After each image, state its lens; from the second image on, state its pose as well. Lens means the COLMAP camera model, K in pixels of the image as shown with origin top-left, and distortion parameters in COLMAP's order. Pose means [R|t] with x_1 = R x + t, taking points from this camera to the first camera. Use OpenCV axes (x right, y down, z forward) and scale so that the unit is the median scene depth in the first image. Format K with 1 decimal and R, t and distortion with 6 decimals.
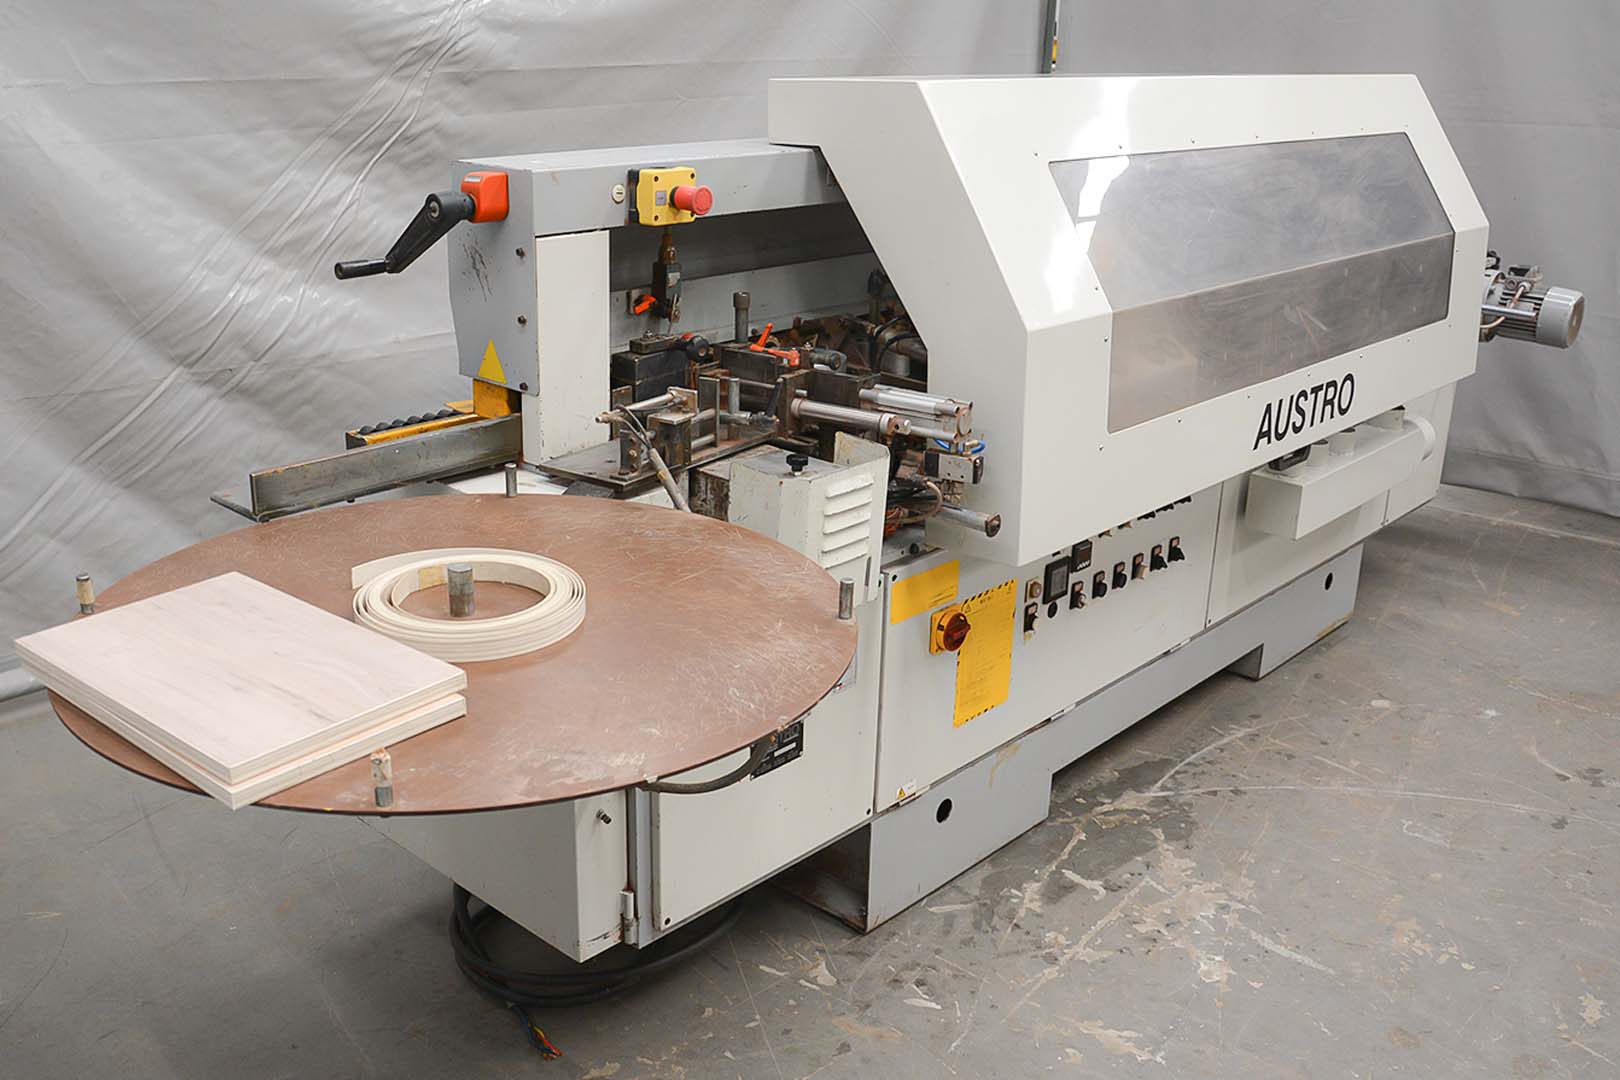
lens RADIAL K [[1533.2, 0, 784.7], [0, 1533.2, 544.8], [0, 0, 1]] dist [-0.163639, 0.132395]
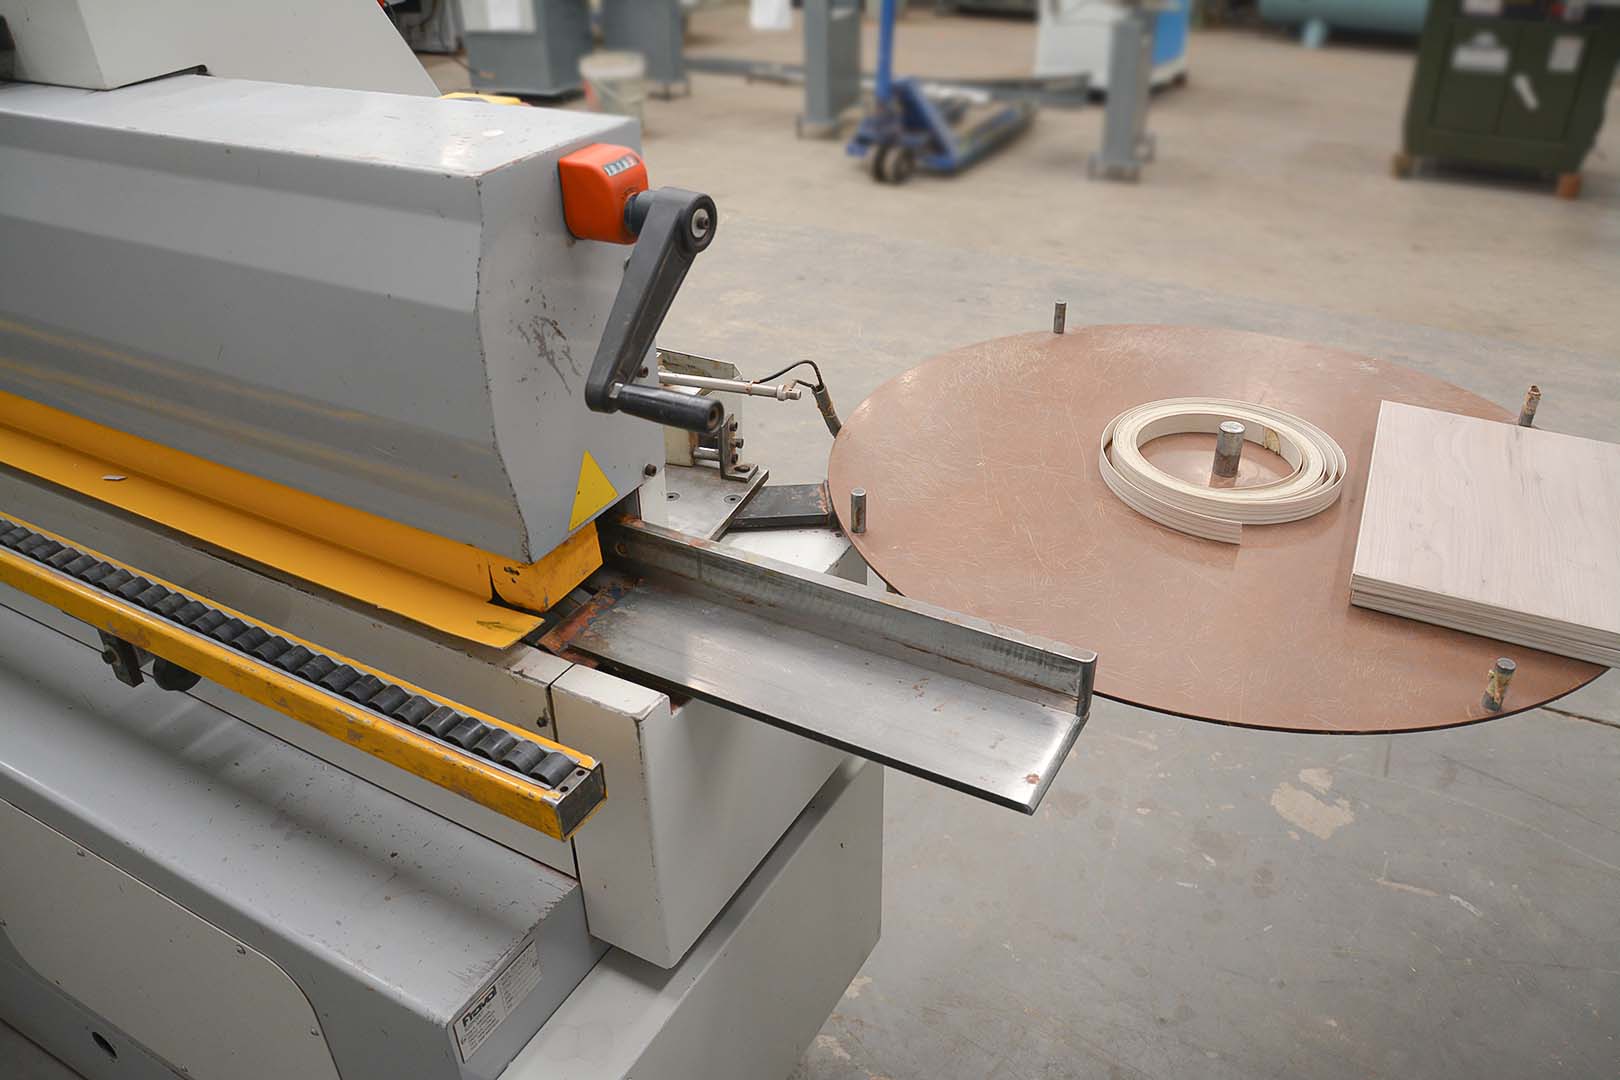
lens RADIAL K [[1260.7, 0, 813.9], [0, 1260.7, 547.0], [0, 0, 1]] dist [-0.166488, 0.127344]
pose [[-0.237452, -0.527943, 0.815410, -0.496228], [0.331215, 0.745114, 0.578881, -0.283485], [-0.913189, 0.407532, -0.002066, 0.754323]]
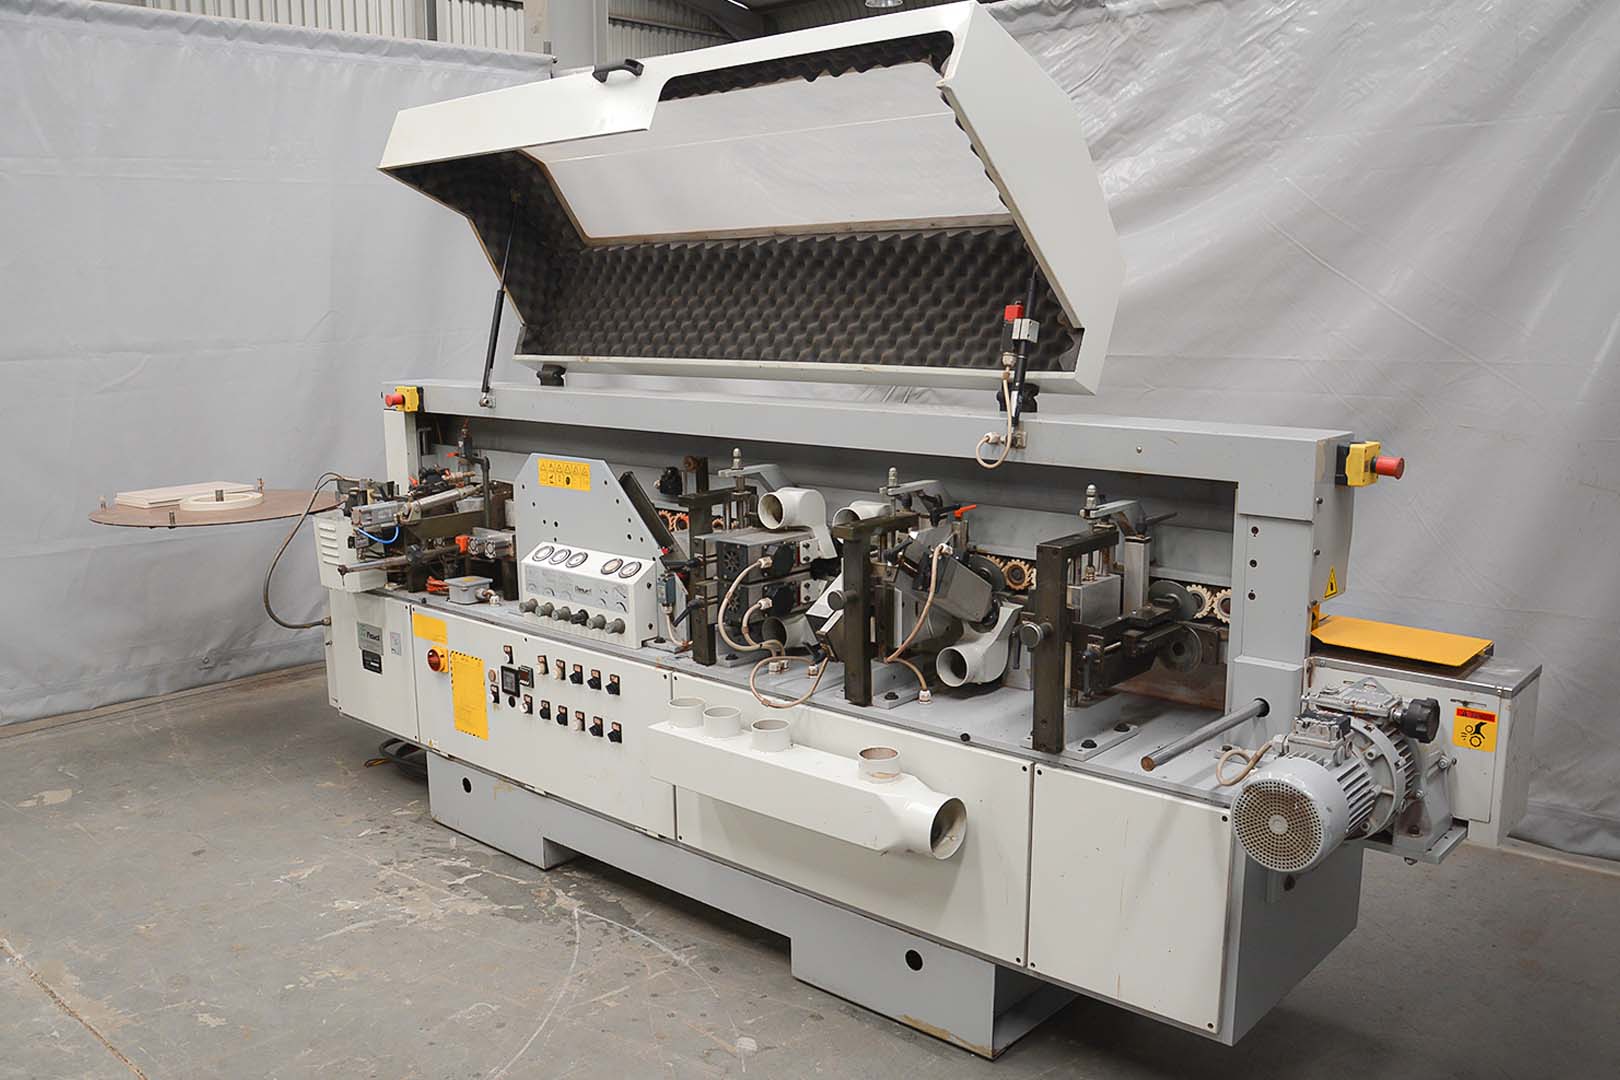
lens RADIAL K [[1382.3, 0, 808.9], [0, 1382.3, 567.3], [0, 0, 1]] dist [-0.158140, 0.117203]
pose [[0.014083, 0.170374, -0.985279, 1.554373], [-0.325664, 0.932430, 0.156581, -0.404162], [0.945381, 0.318665, 0.068616, 1.200649]]
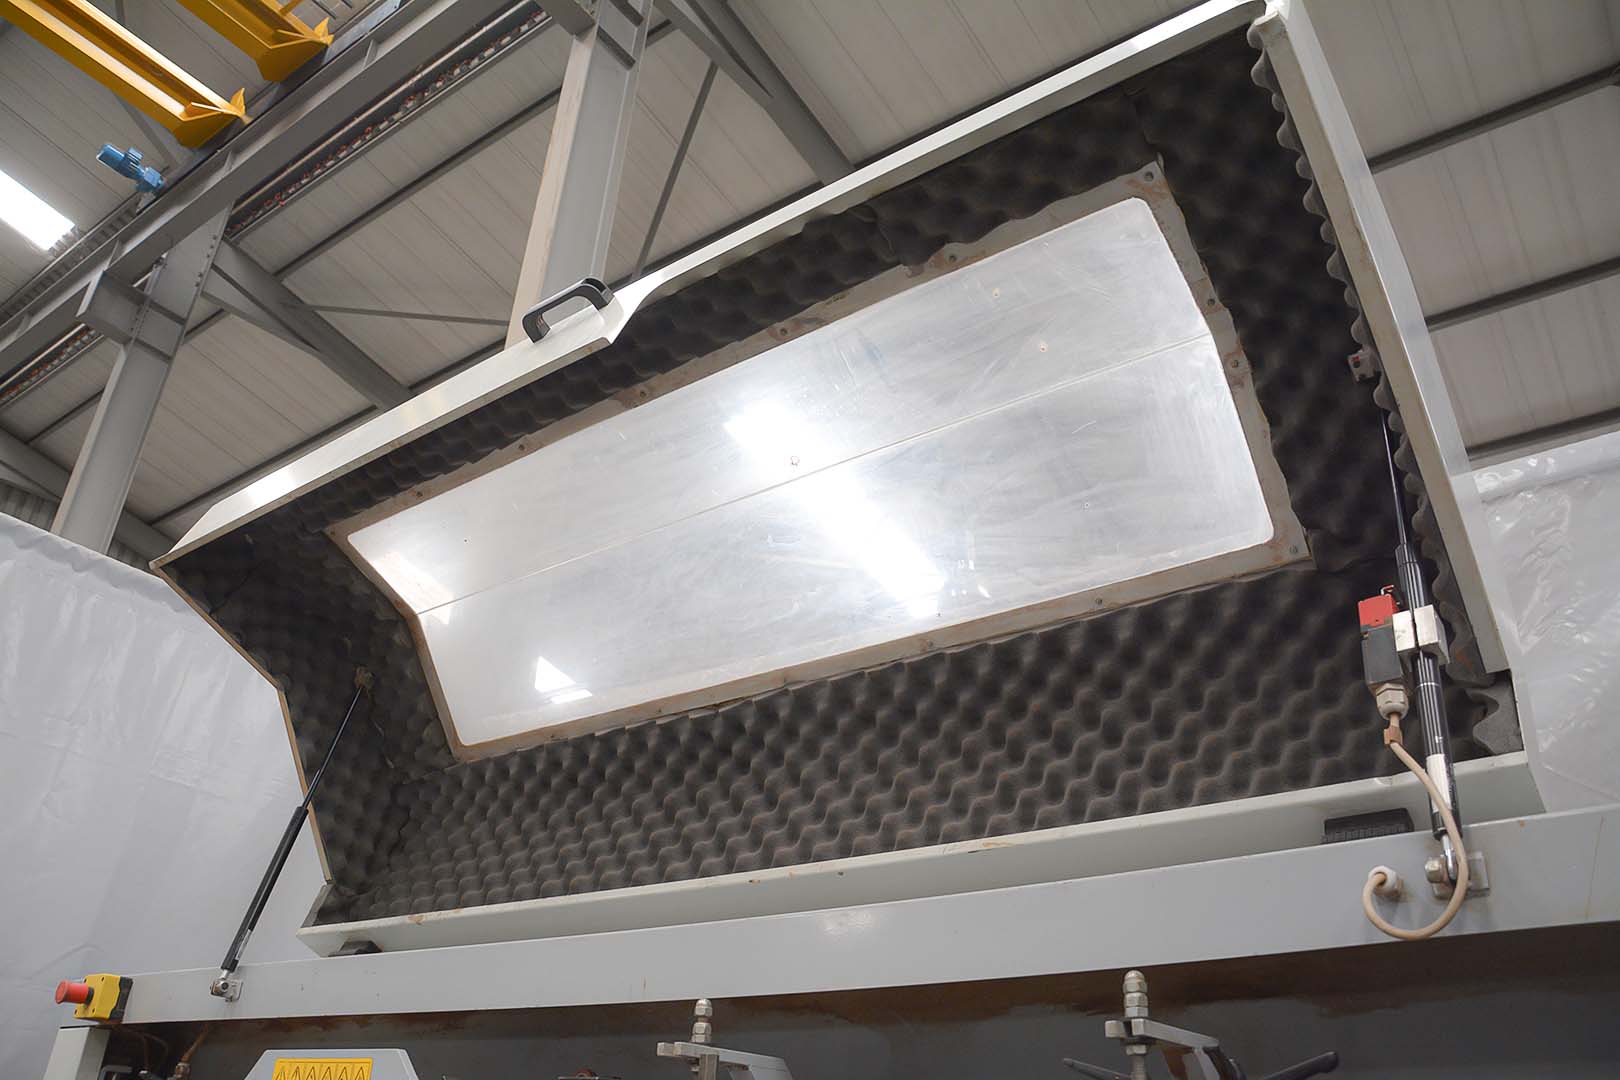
lens RADIAL K [[1260.7, 0, 813.9], [0, 1260.7, 547.0], [0, 0, 1]] dist [-0.166488, 0.127344]
pose [[0.111304, -0.484873, -0.867473, 0.844955], [-0.370672, 0.789649, -0.488934, -0.209456], [0.922070, 0.375968, -0.091838, 1.208334]]
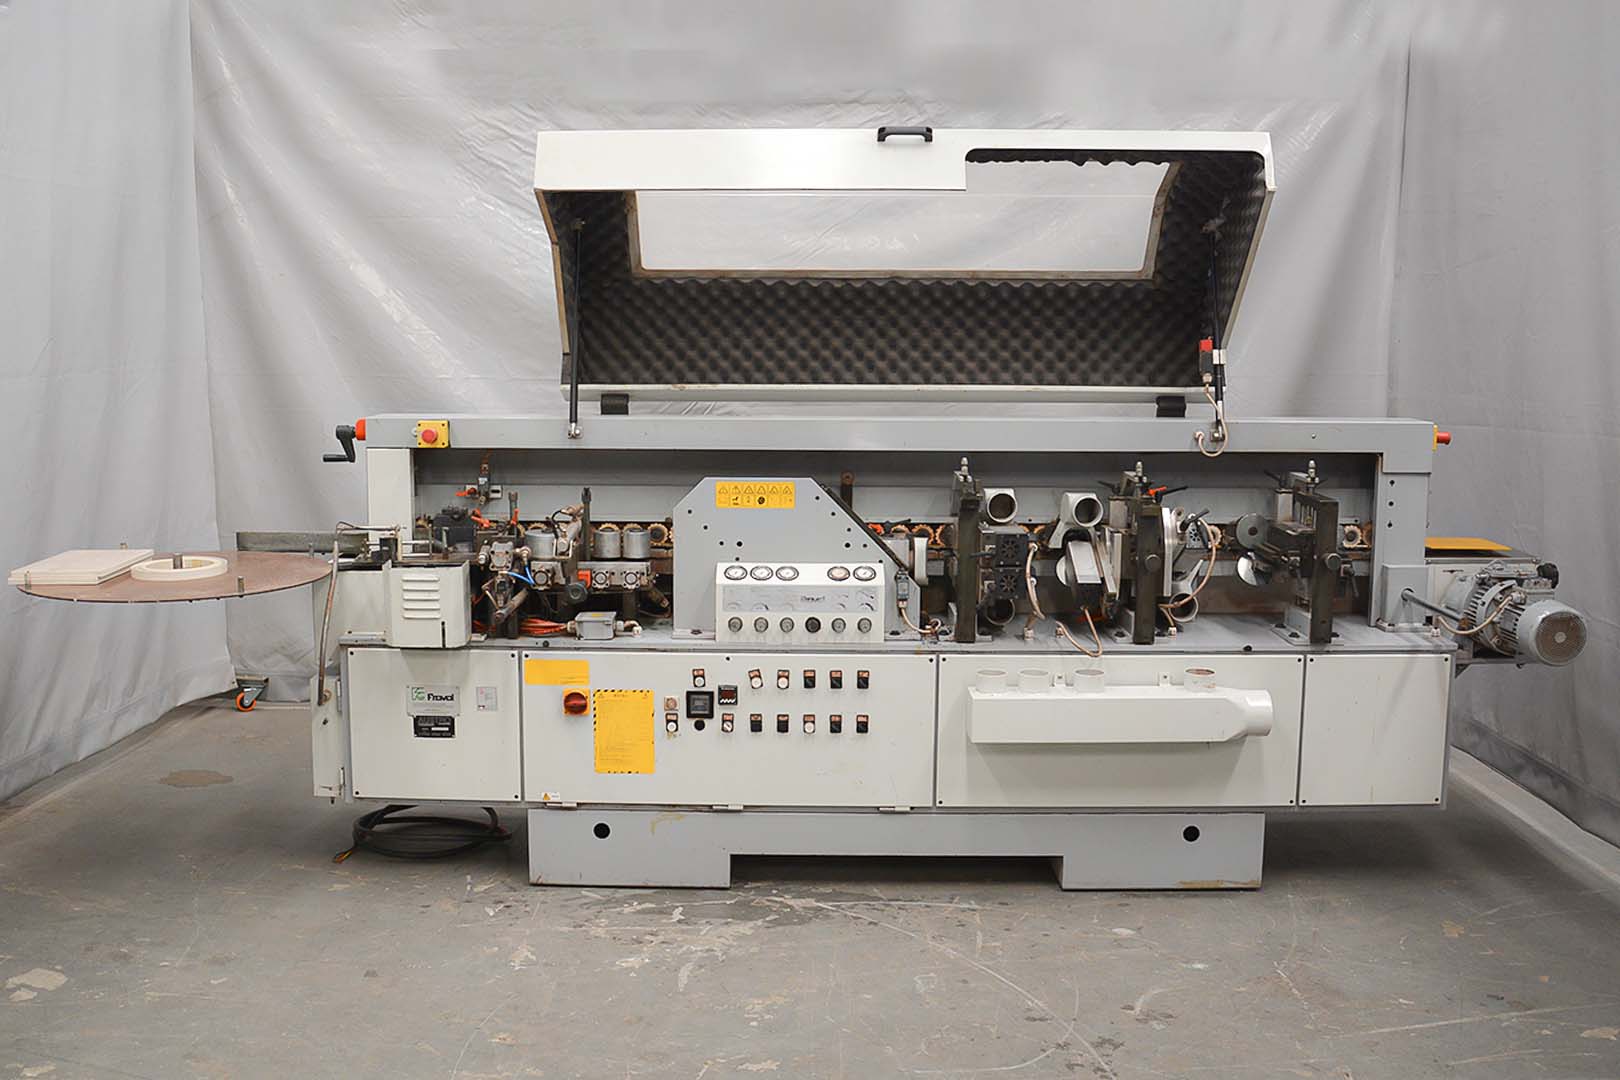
lens RADIAL K [[1511.6, 0, 733.8], [0, 1511.6, 483.1], [0, 0, 1]] dist [-0.164405, 0.123602]
pose [[0.652303, 0.057471, -0.755776, 1.367900], [-0.240767, 0.961189, -0.134713, 0.005709], [0.718702, 0.269839, 0.640823, 0.014747]]
